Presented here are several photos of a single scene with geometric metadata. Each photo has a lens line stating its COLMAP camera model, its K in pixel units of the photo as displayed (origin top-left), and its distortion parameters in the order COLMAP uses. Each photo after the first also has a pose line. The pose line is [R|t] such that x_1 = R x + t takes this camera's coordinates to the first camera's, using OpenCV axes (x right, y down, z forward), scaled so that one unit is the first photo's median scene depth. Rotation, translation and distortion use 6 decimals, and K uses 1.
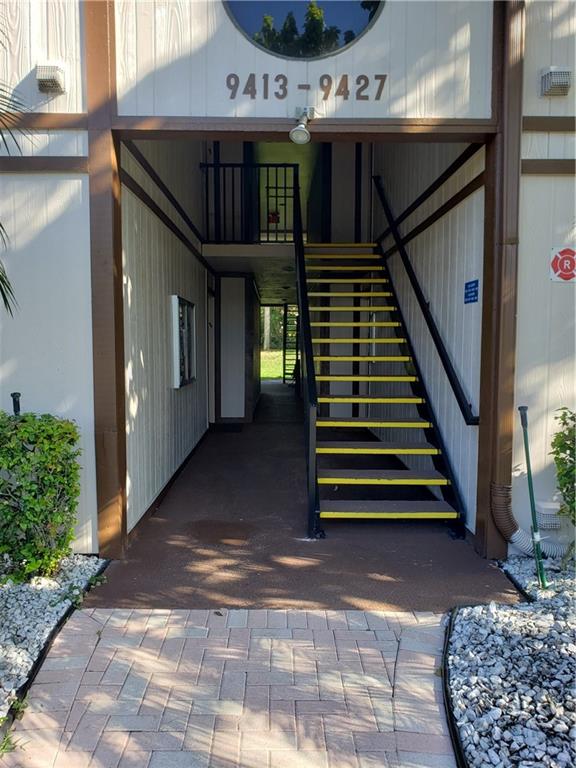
lens RADIAL K [[610.9, 0, 293.3], [0, 610.9, 385.7], [0, 0, 1]] dist [0.055152, -0.029325]
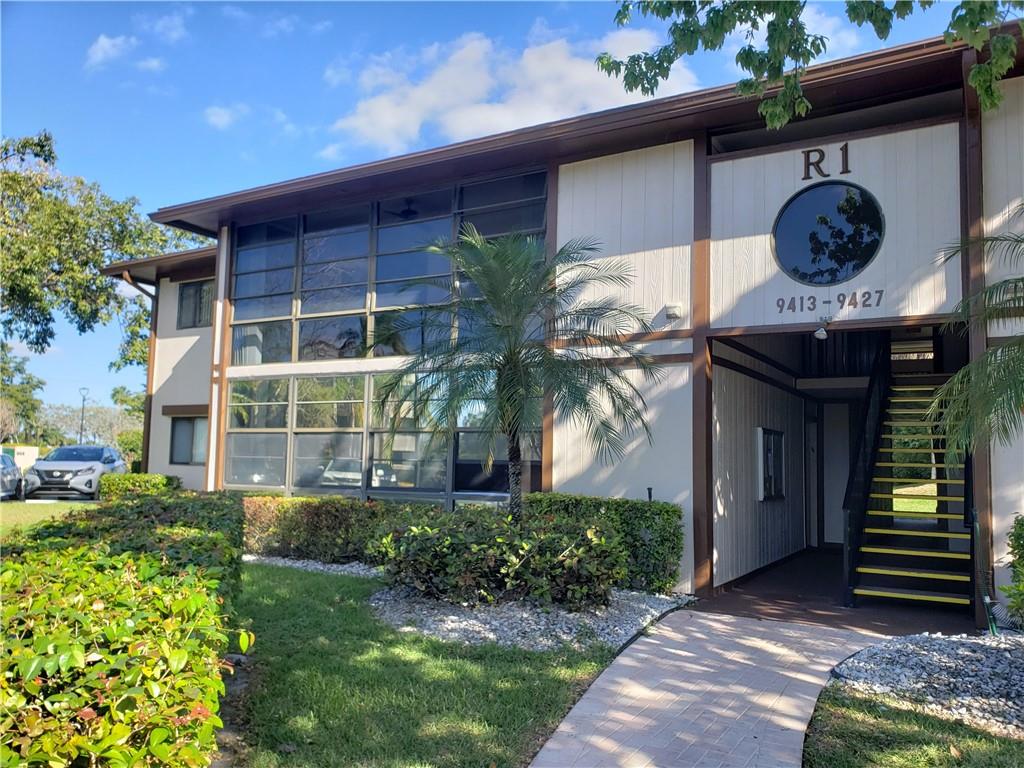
lens RADIAL K [[814.6, 0, 512.9], [0, 814.6, 388.5], [0, 0, 1]] dist [0.055152, -0.029325]
pose [[0.850628, -0.030759, -0.524868, 0.431645], [-0.059137, 0.986355, -0.153643, 0.107662], [0.522432, 0.161732, 0.837202, -1.153350]]
